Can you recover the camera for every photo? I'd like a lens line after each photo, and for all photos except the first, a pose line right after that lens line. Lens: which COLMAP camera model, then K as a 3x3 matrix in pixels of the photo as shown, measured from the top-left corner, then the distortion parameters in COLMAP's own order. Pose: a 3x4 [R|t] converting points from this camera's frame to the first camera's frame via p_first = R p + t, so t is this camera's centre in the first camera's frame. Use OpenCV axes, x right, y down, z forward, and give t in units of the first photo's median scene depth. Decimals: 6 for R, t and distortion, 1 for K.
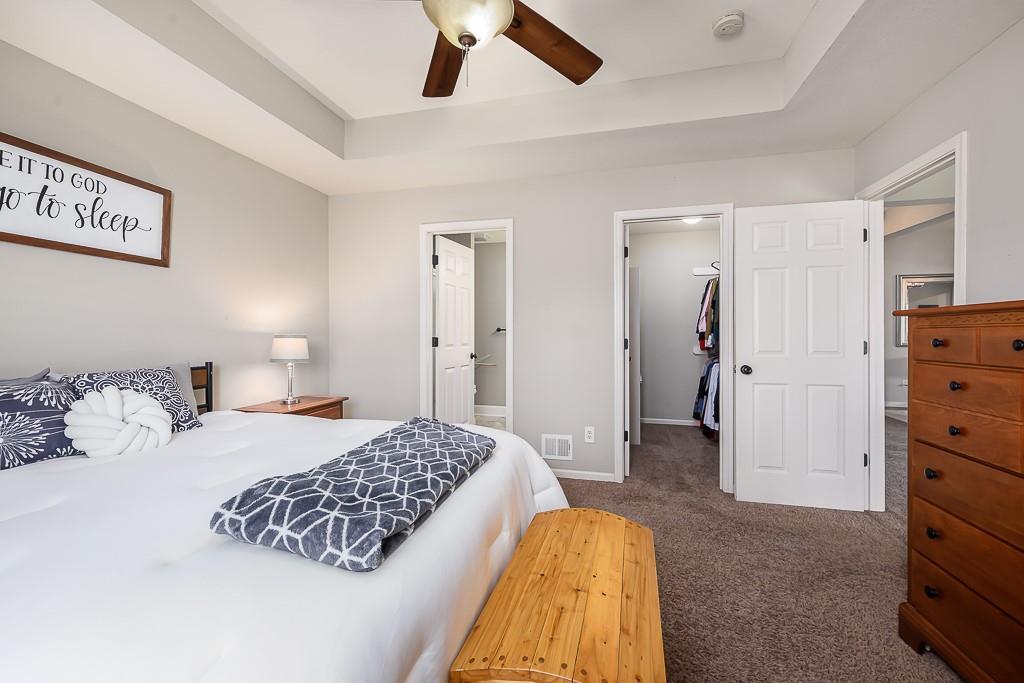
lens RADIAL K [[406.3, 0, 515.9], [0, 406.3, 337.7], [0, 0, 1]] dist [0.000623, 0.000057]
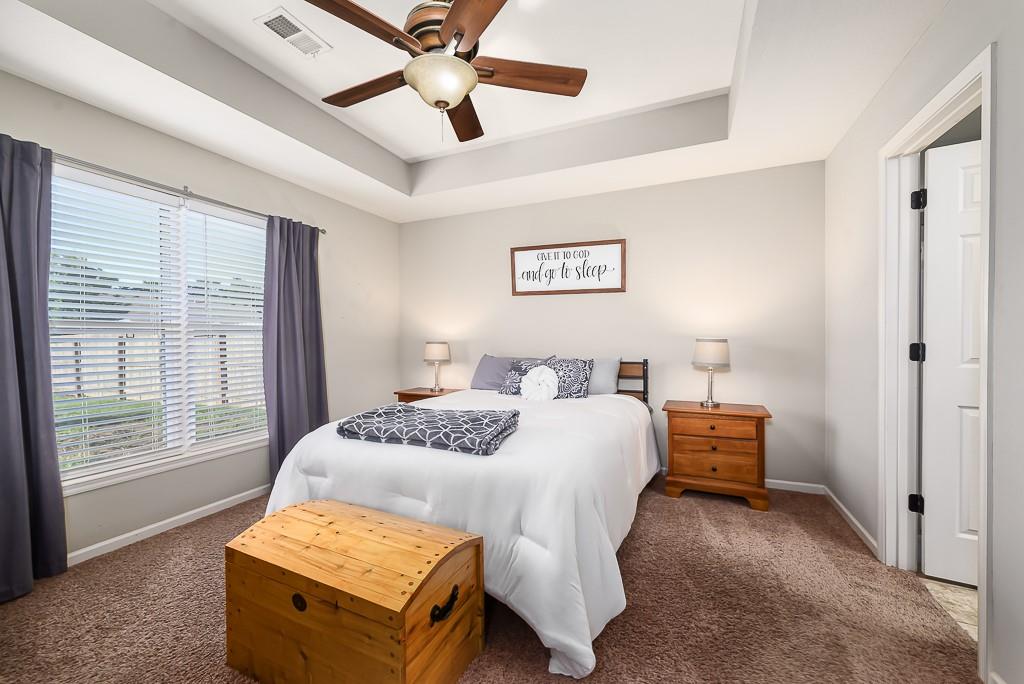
lens RADIAL K [[400.8, 0, 513.0], [0, 400.8, 356.0], [0, 0, 1]] dist [0.001009, 0.000132]
pose [[-0.161099, 0.047710, -0.985784, 0.746993], [-0.001798, 0.998815, 0.048634, -0.016345], [0.986937, 0.009607, -0.160823, 0.989242]]
